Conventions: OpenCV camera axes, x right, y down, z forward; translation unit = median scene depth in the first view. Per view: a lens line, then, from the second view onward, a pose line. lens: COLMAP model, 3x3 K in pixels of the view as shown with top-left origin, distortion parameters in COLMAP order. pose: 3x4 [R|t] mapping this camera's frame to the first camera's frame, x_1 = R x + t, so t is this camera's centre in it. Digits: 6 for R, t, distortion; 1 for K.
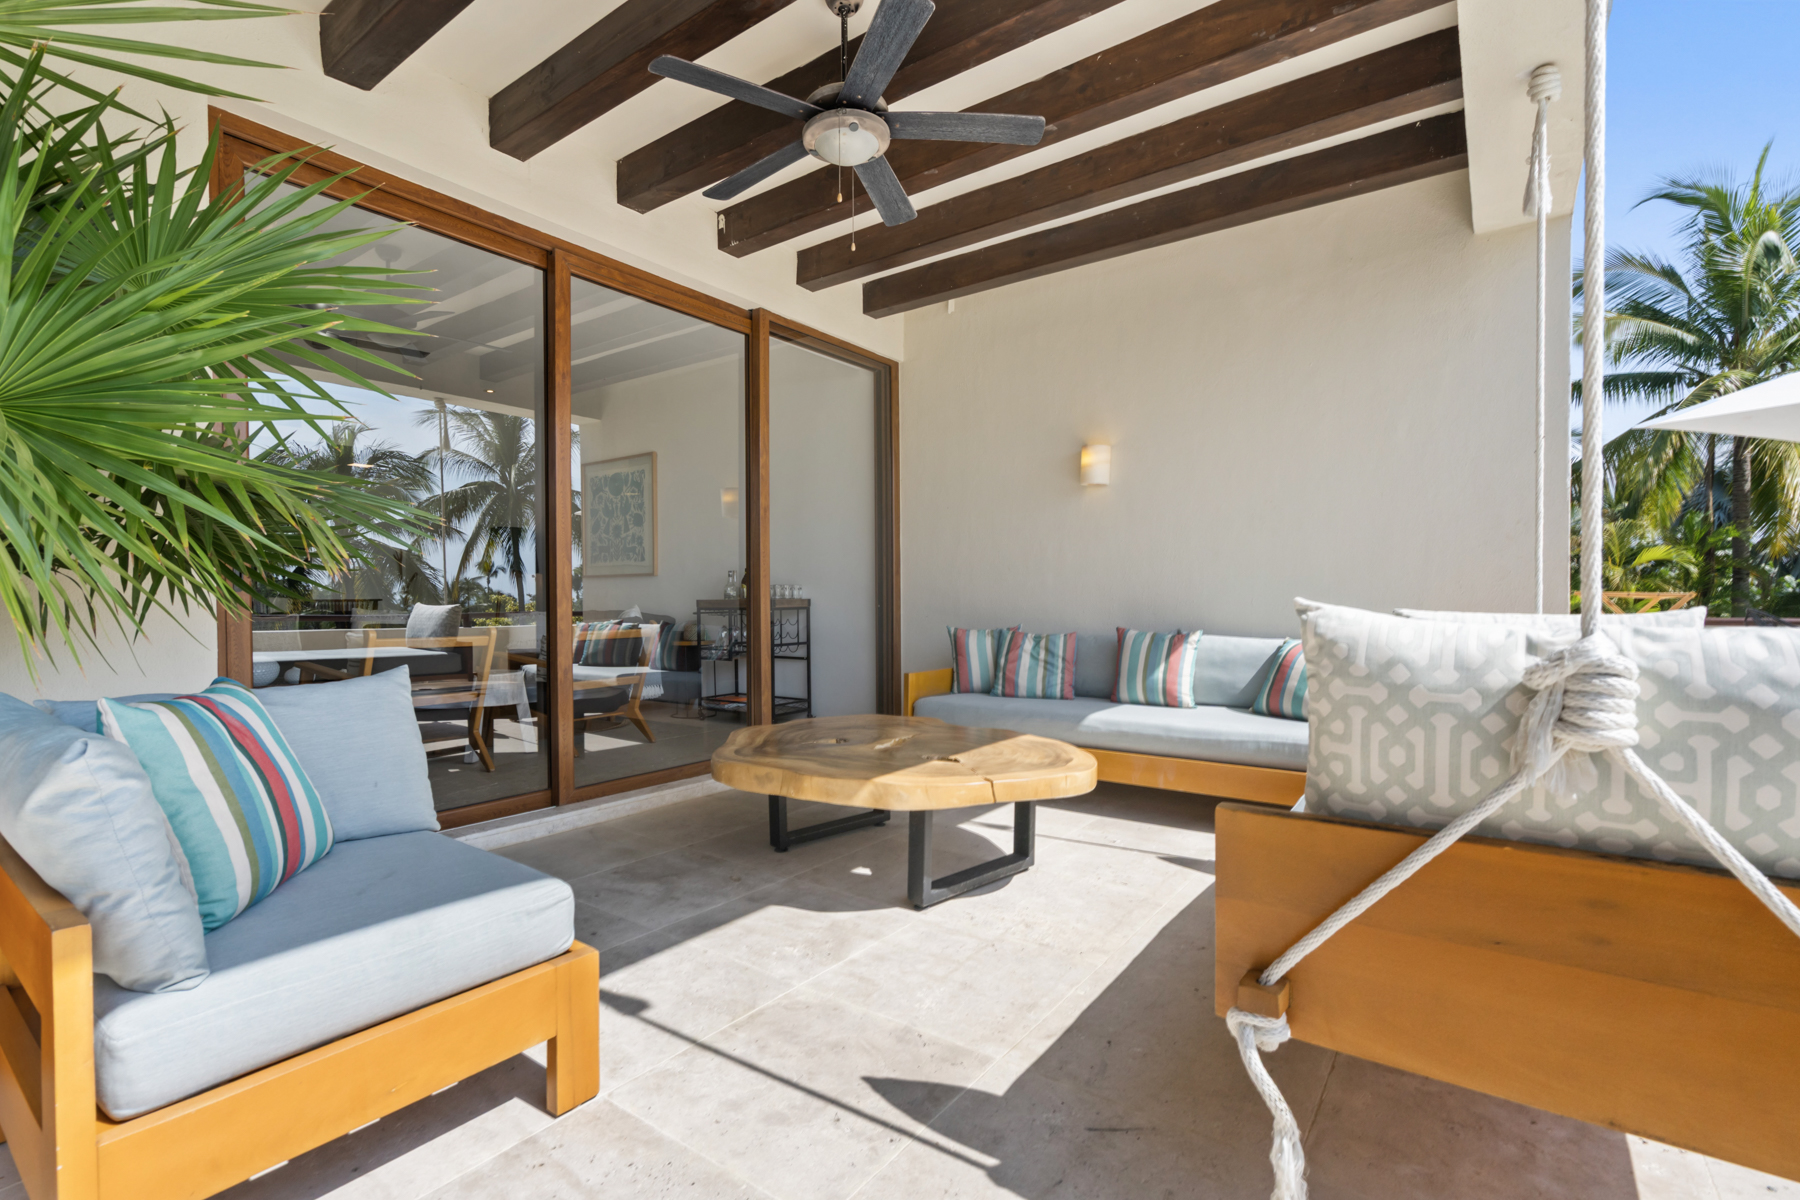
lens RADIAL K [[820.9, 0, 894.1], [0, 820.9, 598.2], [0, 0, 1]] dist [-0.006350, -0.000321]
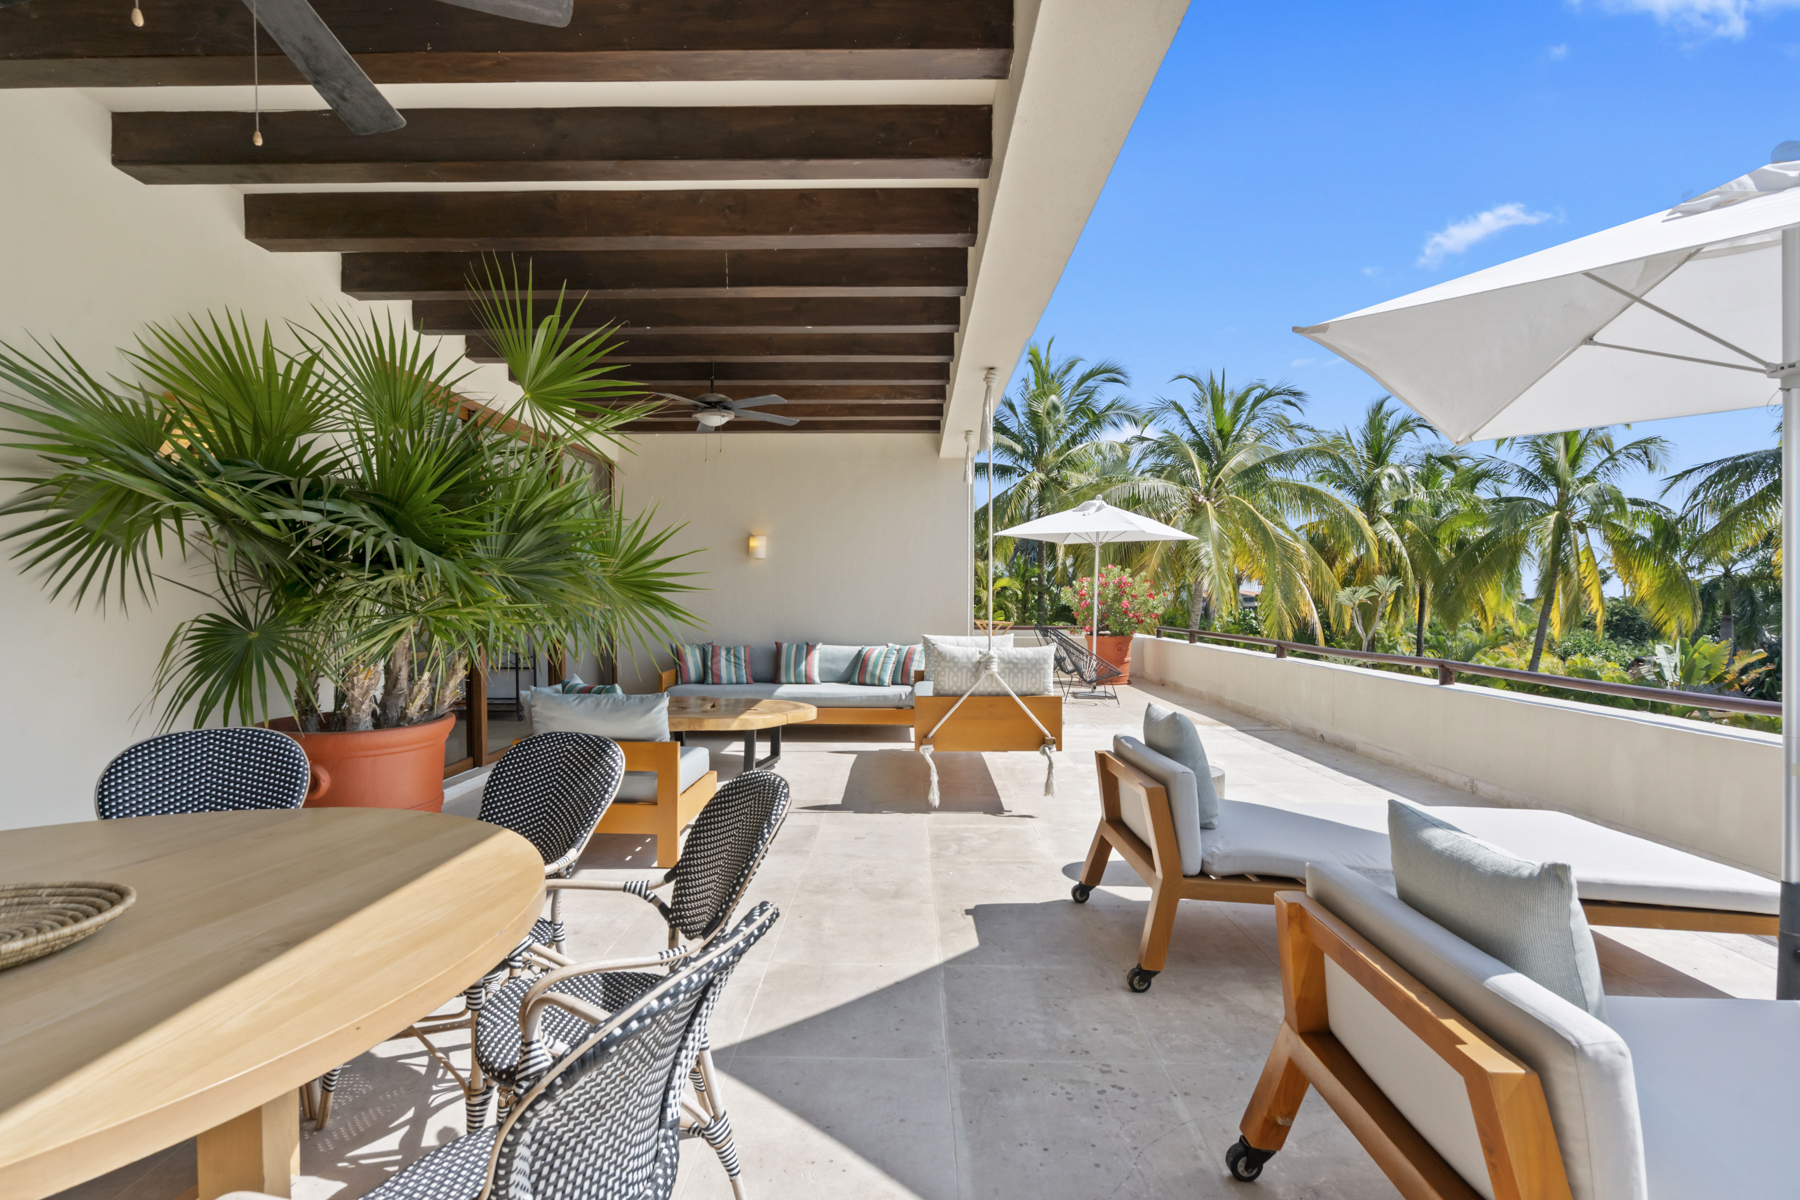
lens RADIAL K [[820.9, 0, 894.1], [0, 820.9, 598.2], [0, 0, 1]] dist [-0.006350, -0.000321]
pose [[0.814233, 0.004969, 0.580517, -0.583833], [-0.004580, 0.999987, -0.002136, -0.059589], [-0.580520, -0.000920, 0.814245, -0.630006]]
